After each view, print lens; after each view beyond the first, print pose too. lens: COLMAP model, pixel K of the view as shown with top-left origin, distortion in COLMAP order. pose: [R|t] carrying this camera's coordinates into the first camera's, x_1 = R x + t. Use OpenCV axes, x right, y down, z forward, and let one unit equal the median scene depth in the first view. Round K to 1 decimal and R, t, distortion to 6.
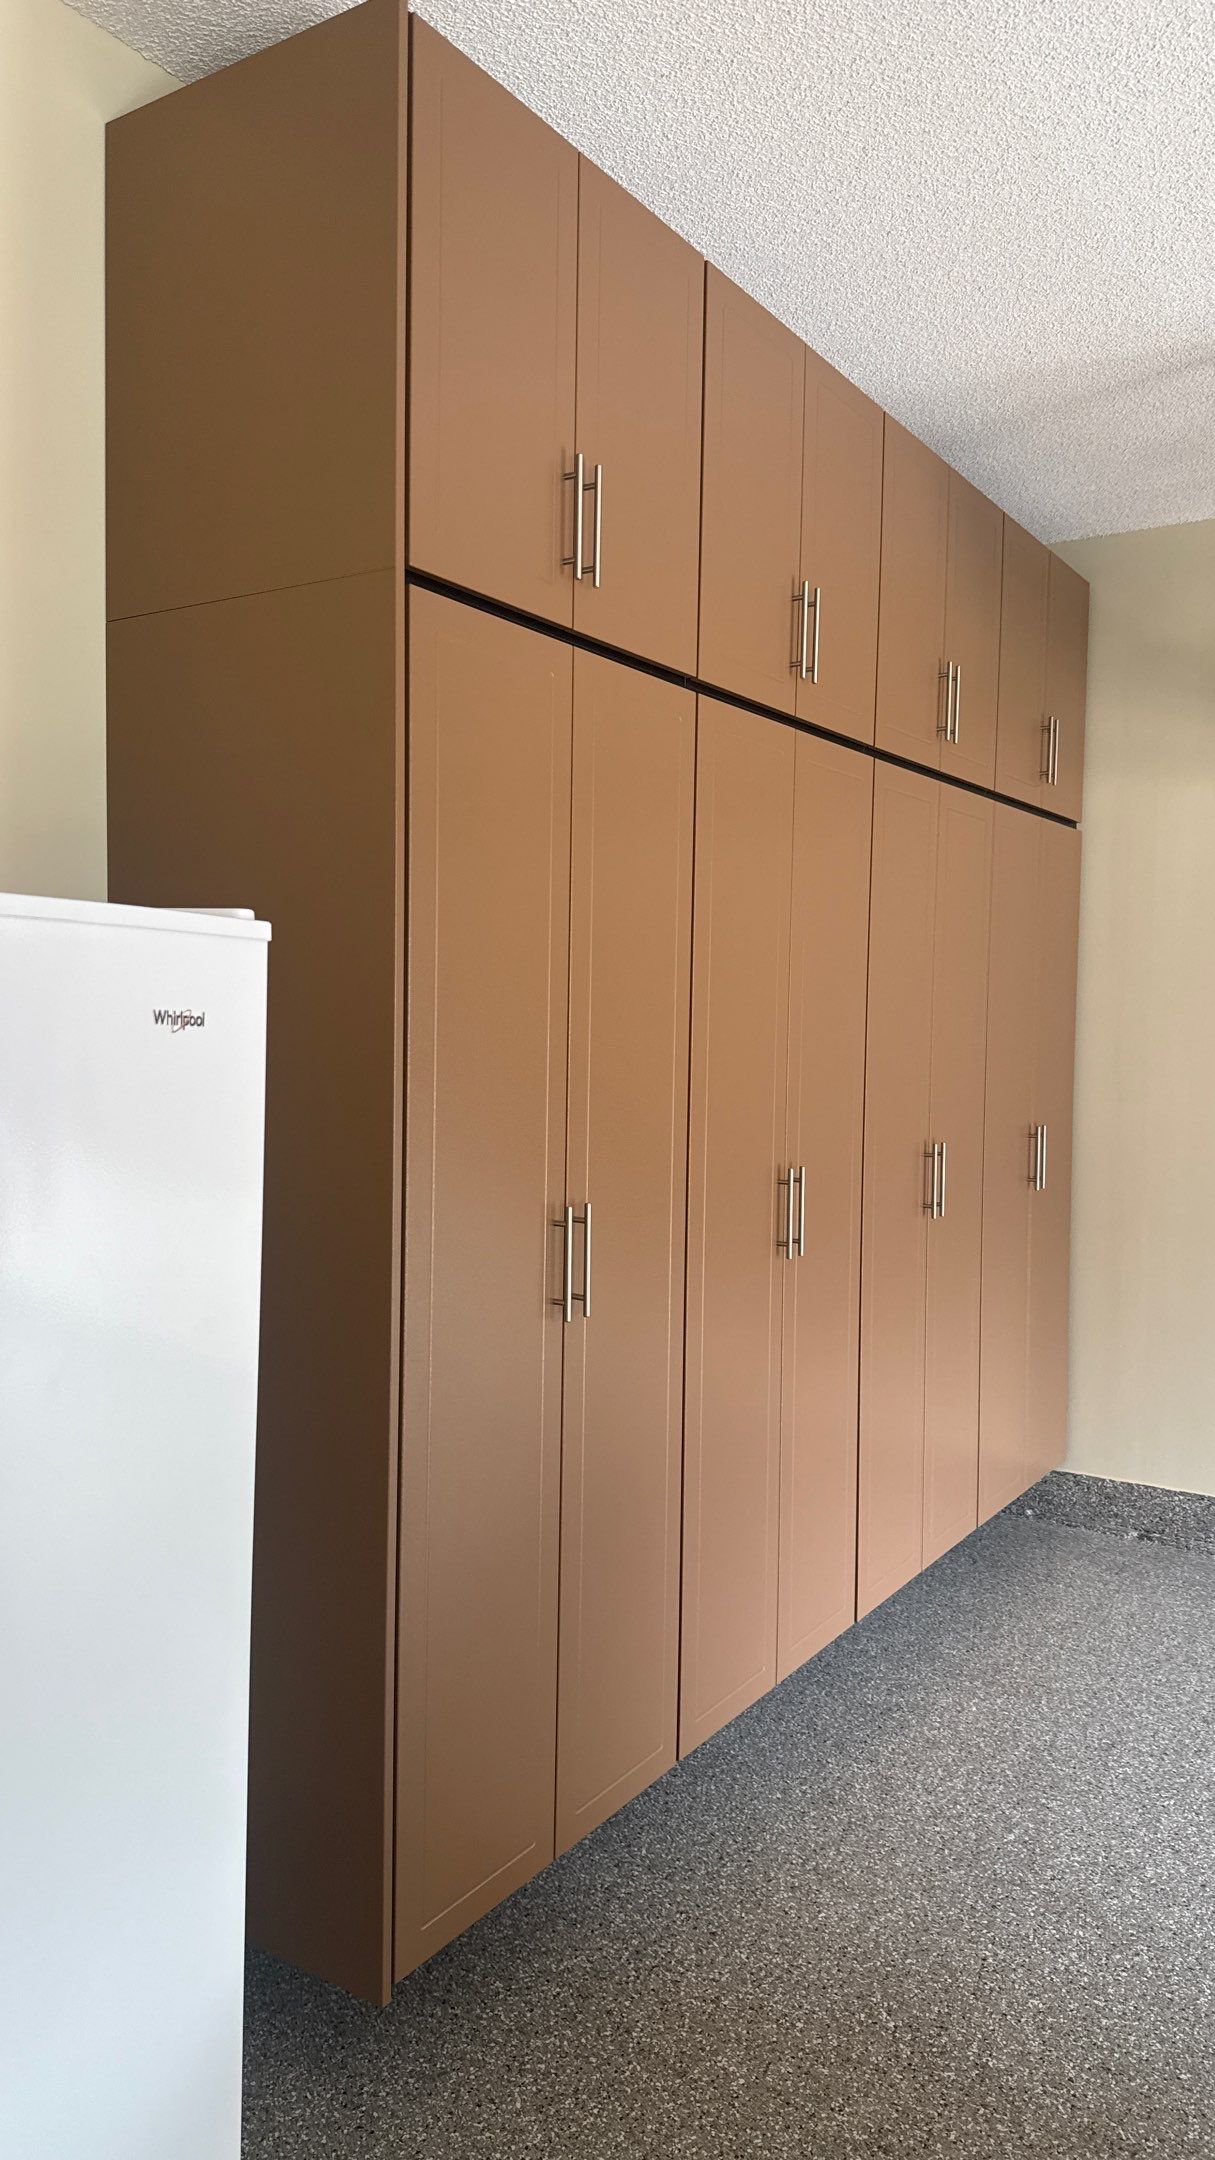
lens RADIAL K [[1538.5, 0, 617.0], [0, 1538.5, 1090.1], [0, 0, 1]] dist [0.017653, -0.003062]
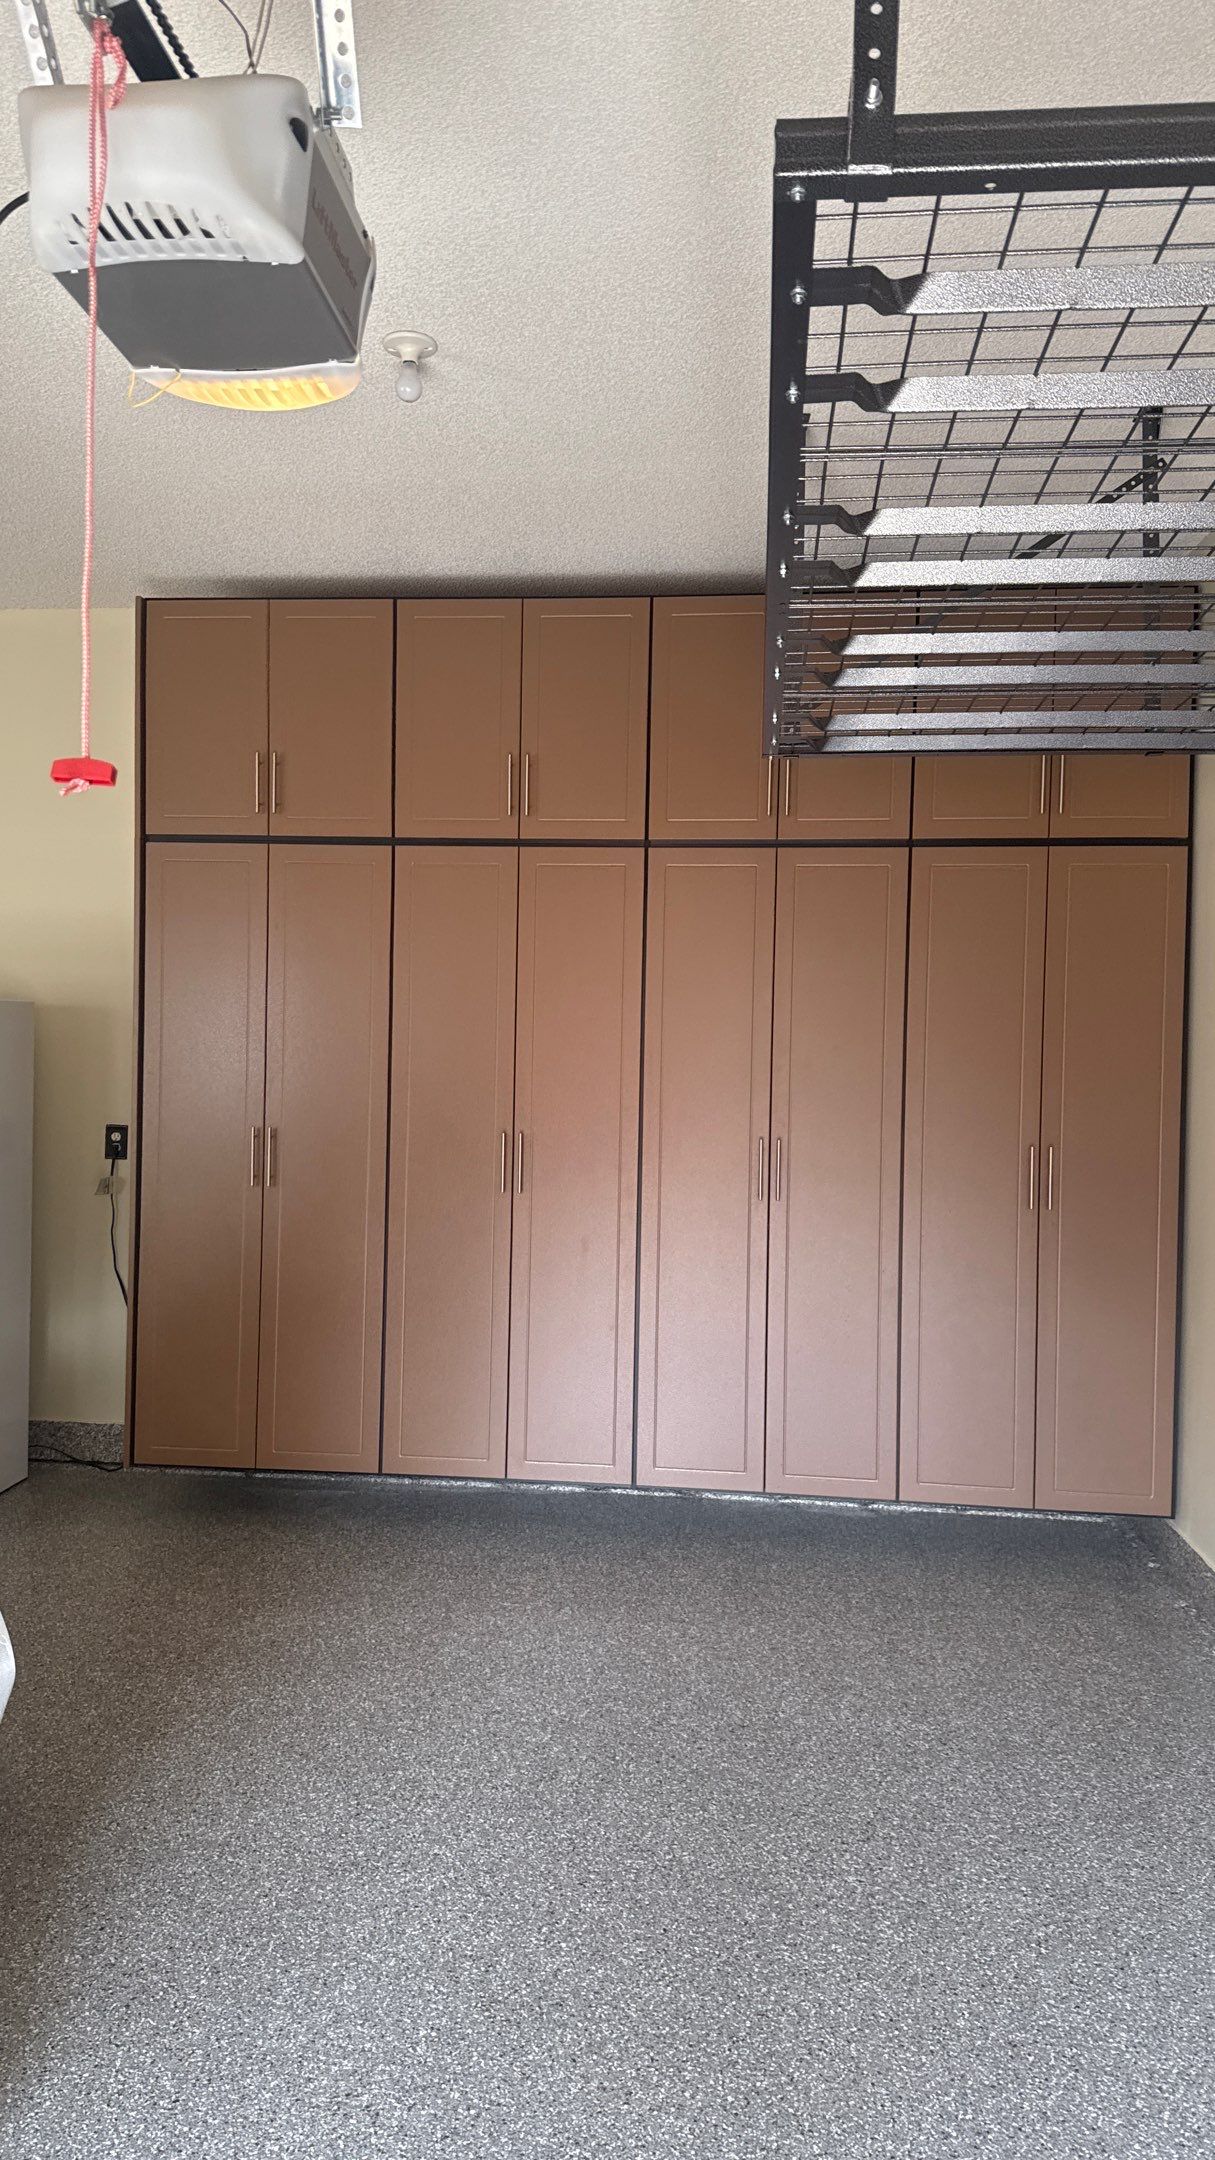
lens RADIAL K [[1488.1, 0, 596.3], [0, 1488.1, 1070.3], [0, 0, 1]] dist [0.054526, -0.078306]
pose [[0.467066, 0.003693, -0.884215, 1.510135], [-0.062892, 0.997597, -0.029054, 0.028931], [0.881983, 0.069180, 0.466176, 0.399853]]
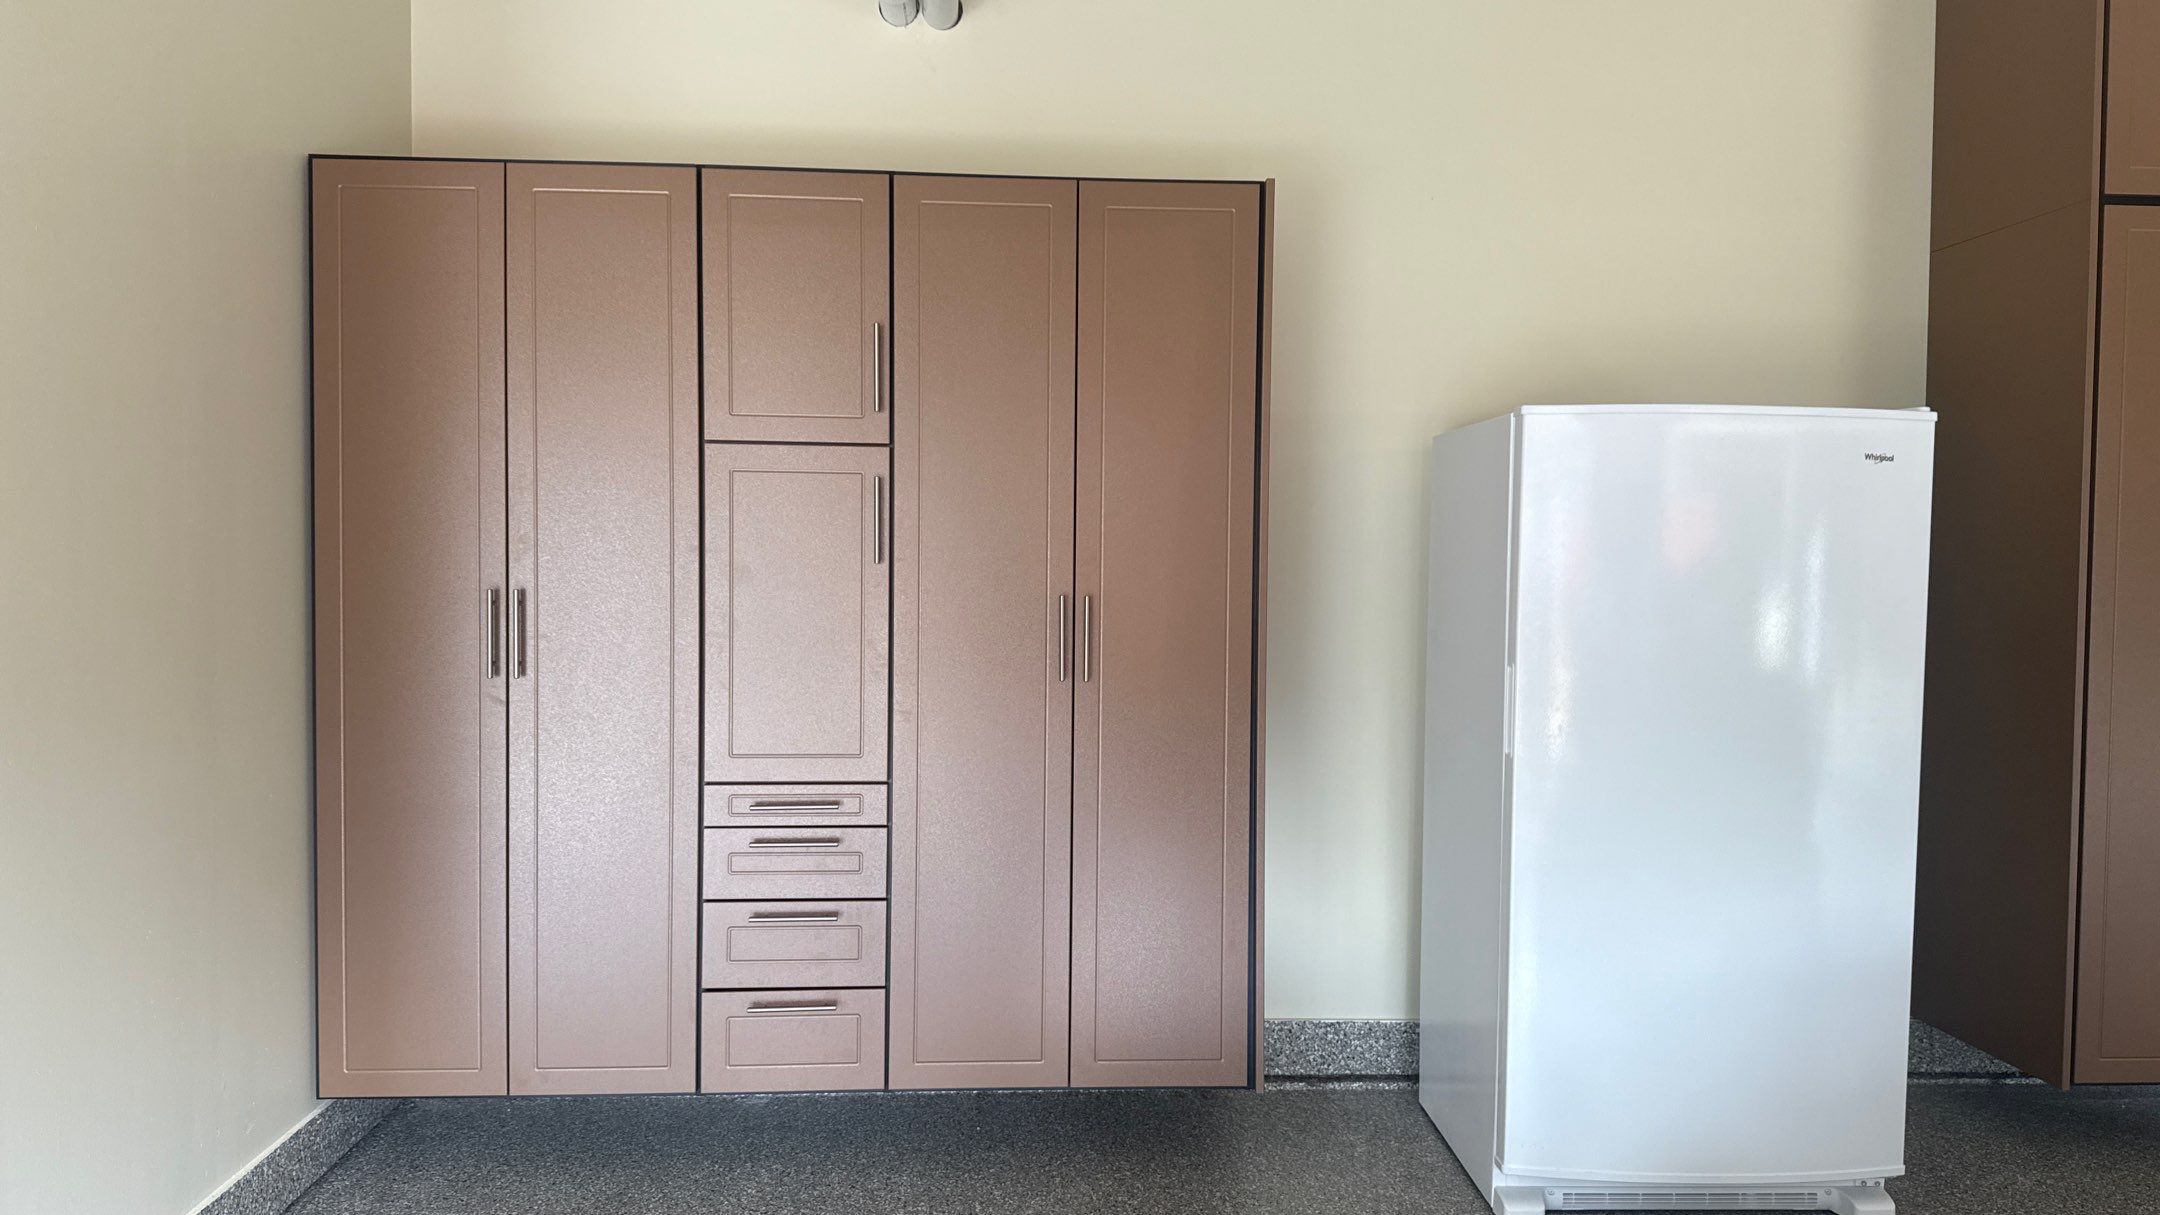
lens RADIAL K [[1488.1, 0, 1094.3], [0, 1488.1, 606.4], [0, 0, 1]] dist [0.054526, -0.078306]
pose [[0.589417, 0.013695, -0.807713, 0.365664], [-0.041168, 0.999066, -0.013102, 0.110917], [0.806779, 0.040974, 0.589431, -0.540788]]
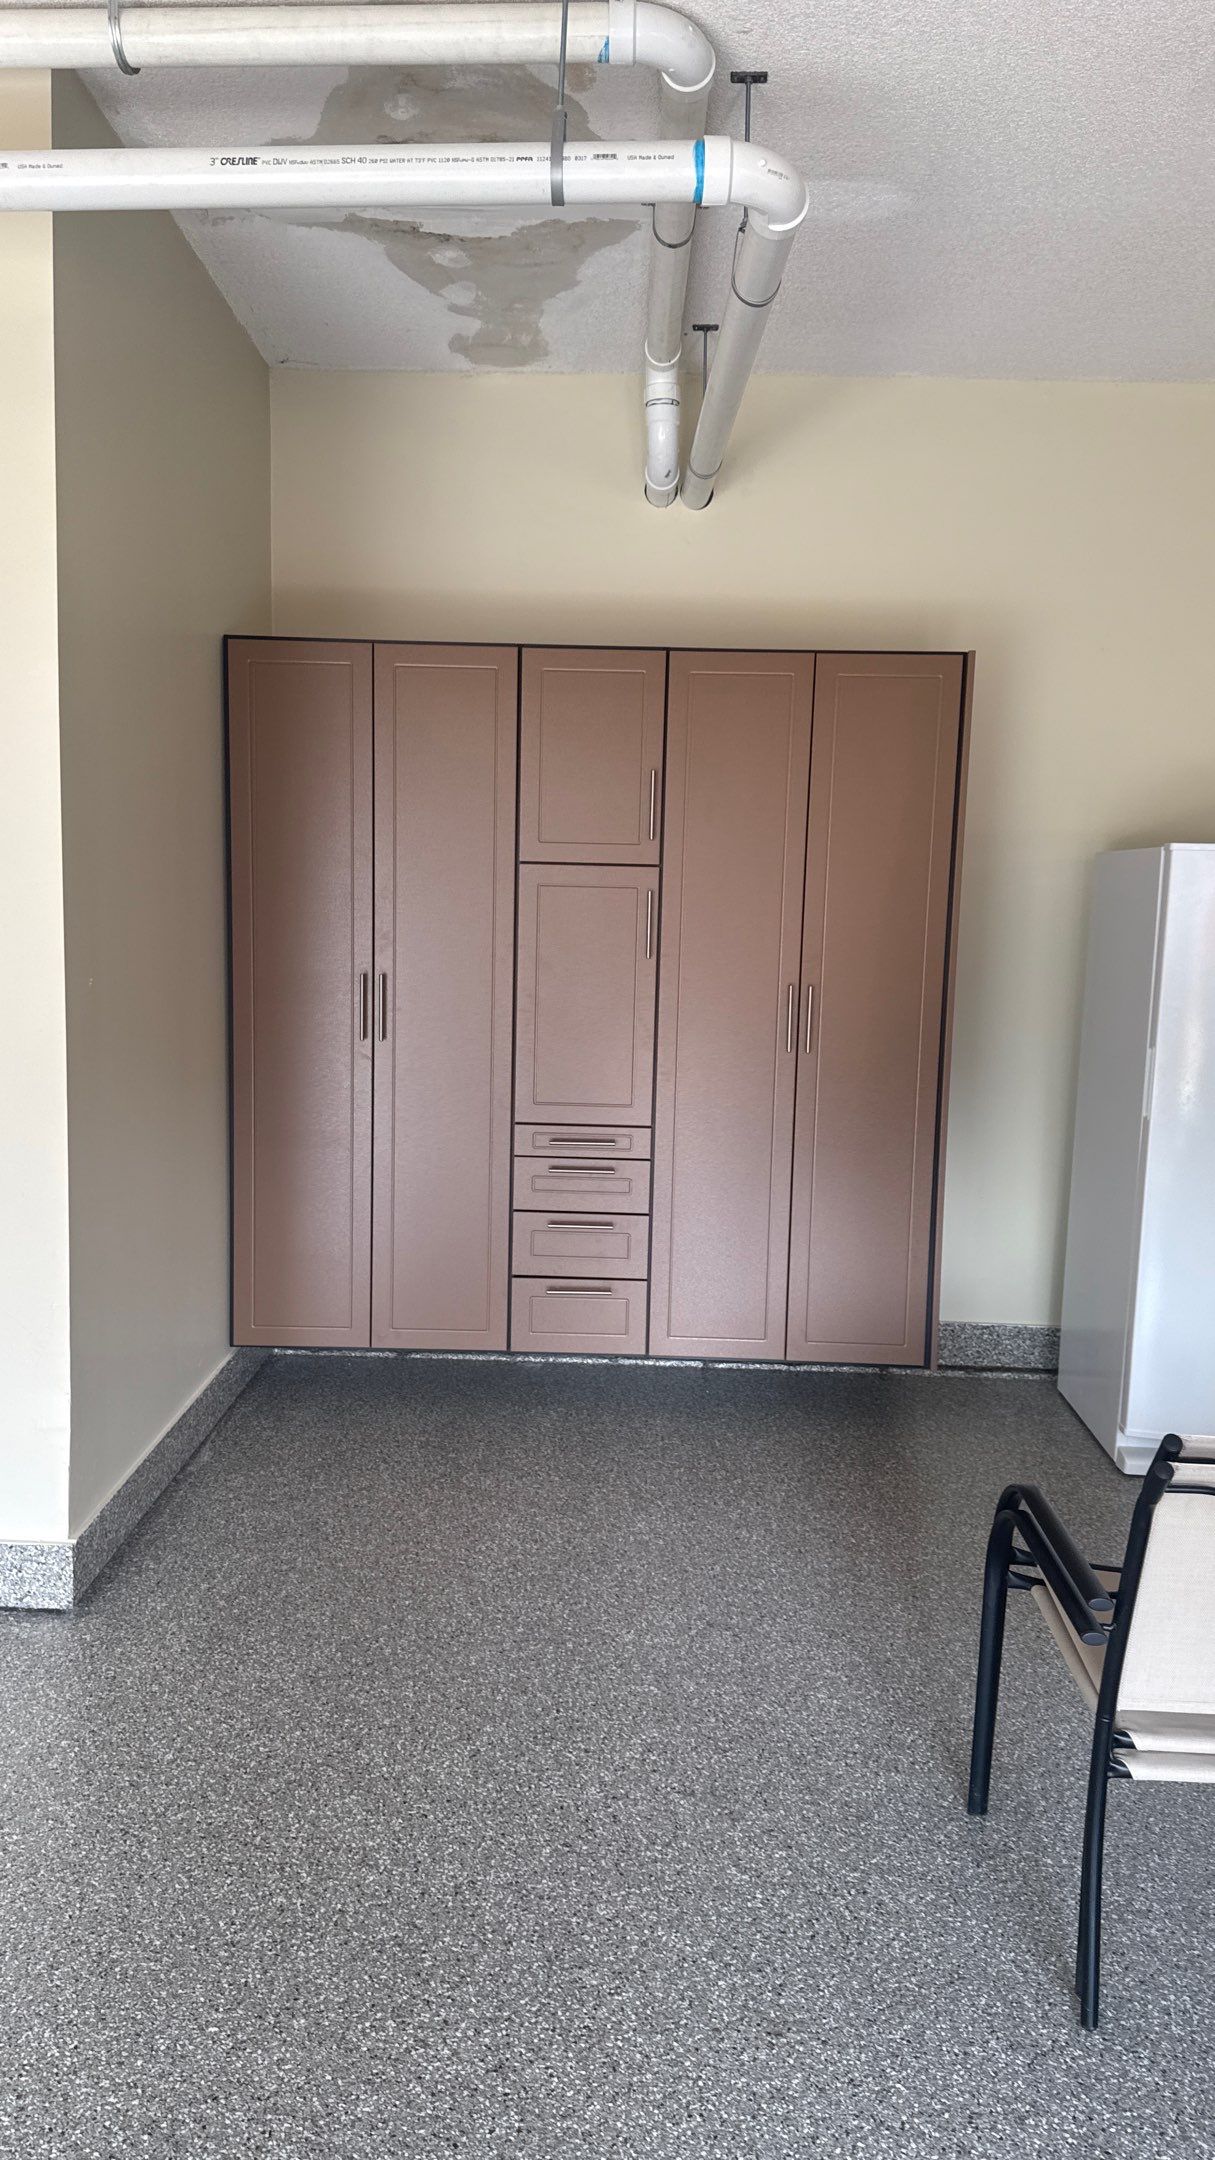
lens RADIAL K [[1488.1, 0, 585.9], [0, 1488.1, 1085.9], [0, 0, 1]] dist [0.054526, -0.078306]
pose [[0.514118, 0.103894, -0.851404, 0.564974], [-0.057630, 0.994578, 0.086566, 0.074848], [0.855781, 0.004562, 0.517318, -0.797654]]
